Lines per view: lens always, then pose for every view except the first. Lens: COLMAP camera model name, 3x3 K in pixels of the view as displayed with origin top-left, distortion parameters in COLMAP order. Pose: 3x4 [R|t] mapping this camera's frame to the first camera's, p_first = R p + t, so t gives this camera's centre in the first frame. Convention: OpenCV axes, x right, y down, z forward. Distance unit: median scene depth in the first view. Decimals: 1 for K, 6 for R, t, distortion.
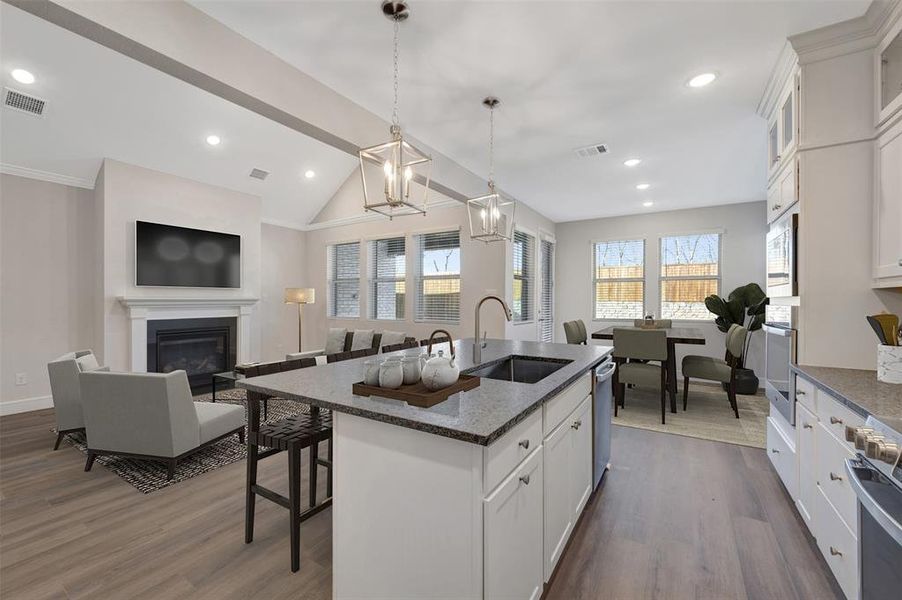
lens RADIAL K [[368.9, 0, 455.4], [0, 368.9, 292.5], [0, 0, 1]] dist [-0.011475, 0.000385]
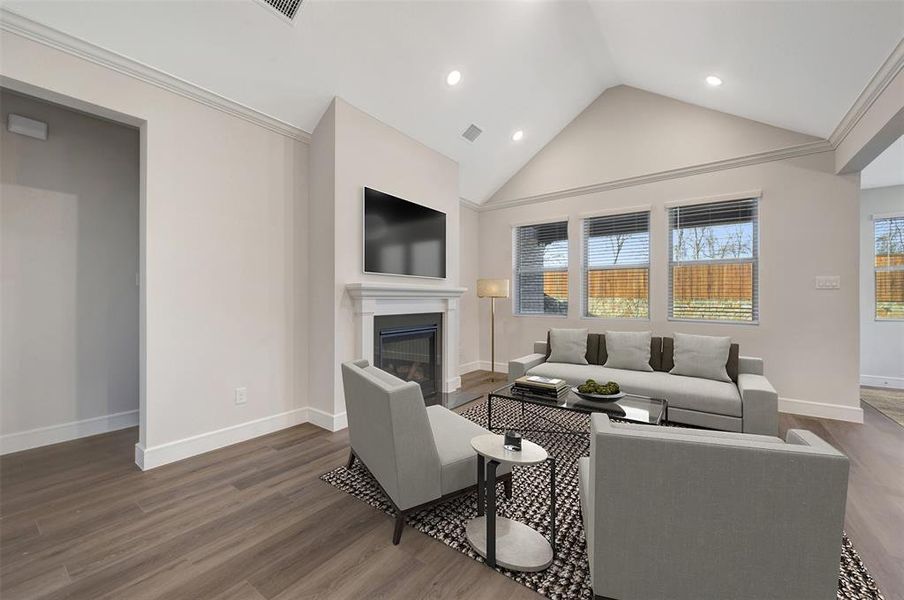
lens RADIAL K [[357.7, 0, 444.2], [0, 357.7, 295.1], [0, 0, 1]] dist [-0.003381, -0.000780]
pose [[0.995425, 0.007381, -0.095256, -0.534829], [-0.005830, 0.999846, 0.016547, 0.016071], [0.095364, -0.015916, 0.995315, 0.227362]]
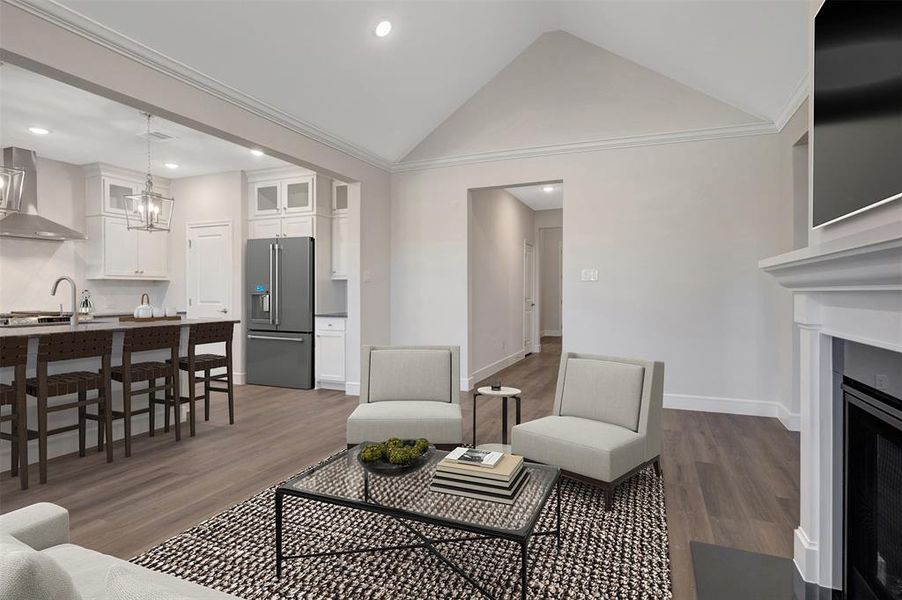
lens RADIAL K [[470.6, 0, 448.3], [0, 470.6, 298.1], [0, 0, 1]] dist [-0.002698, 0.001251]
pose [[-0.987695, 0.014269, -0.155738, -0.397270], [0.013680, 0.999895, 0.004854, 0.031860], [0.155791, 0.002663, -0.987786, 1.154244]]
